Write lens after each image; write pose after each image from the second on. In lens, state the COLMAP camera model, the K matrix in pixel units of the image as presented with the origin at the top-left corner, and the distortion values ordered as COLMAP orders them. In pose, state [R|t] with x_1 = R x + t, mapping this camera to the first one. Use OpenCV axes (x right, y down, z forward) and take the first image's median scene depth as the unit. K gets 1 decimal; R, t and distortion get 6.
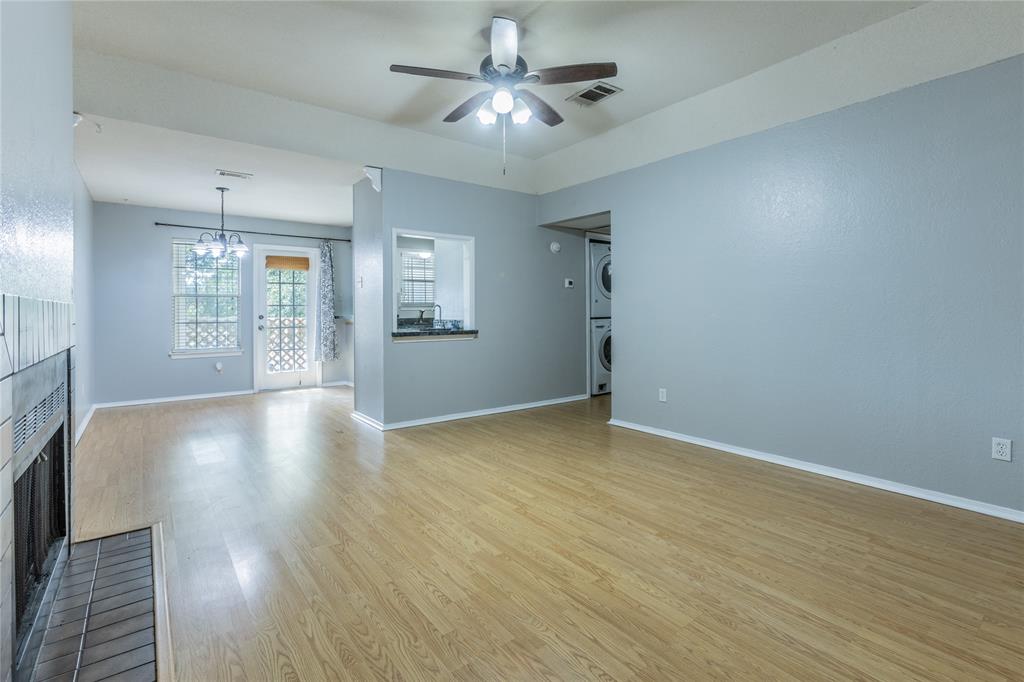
lens RADIAL K [[472.2, 0, 511.5], [0, 472.2, 314.1], [0, 0, 1]] dist [-0.000826, 0.000033]
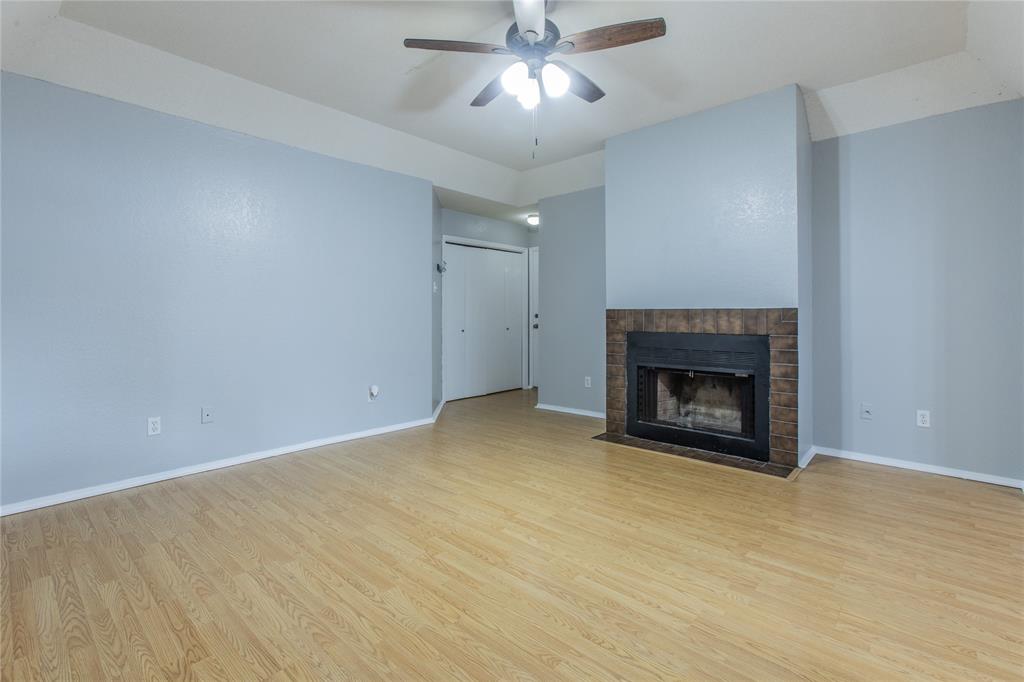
lens RADIAL K [[472.2, 0, 510.6], [0, 472.2, 332.8], [0, 0, 1]] dist [-0.000826, 0.000033]
pose [[-0.984585, 0.010062, -0.174620, 0.190731], [0.002479, 0.999046, 0.043590, -0.009770], [0.174892, 0.042485, -0.983671, 1.964025]]
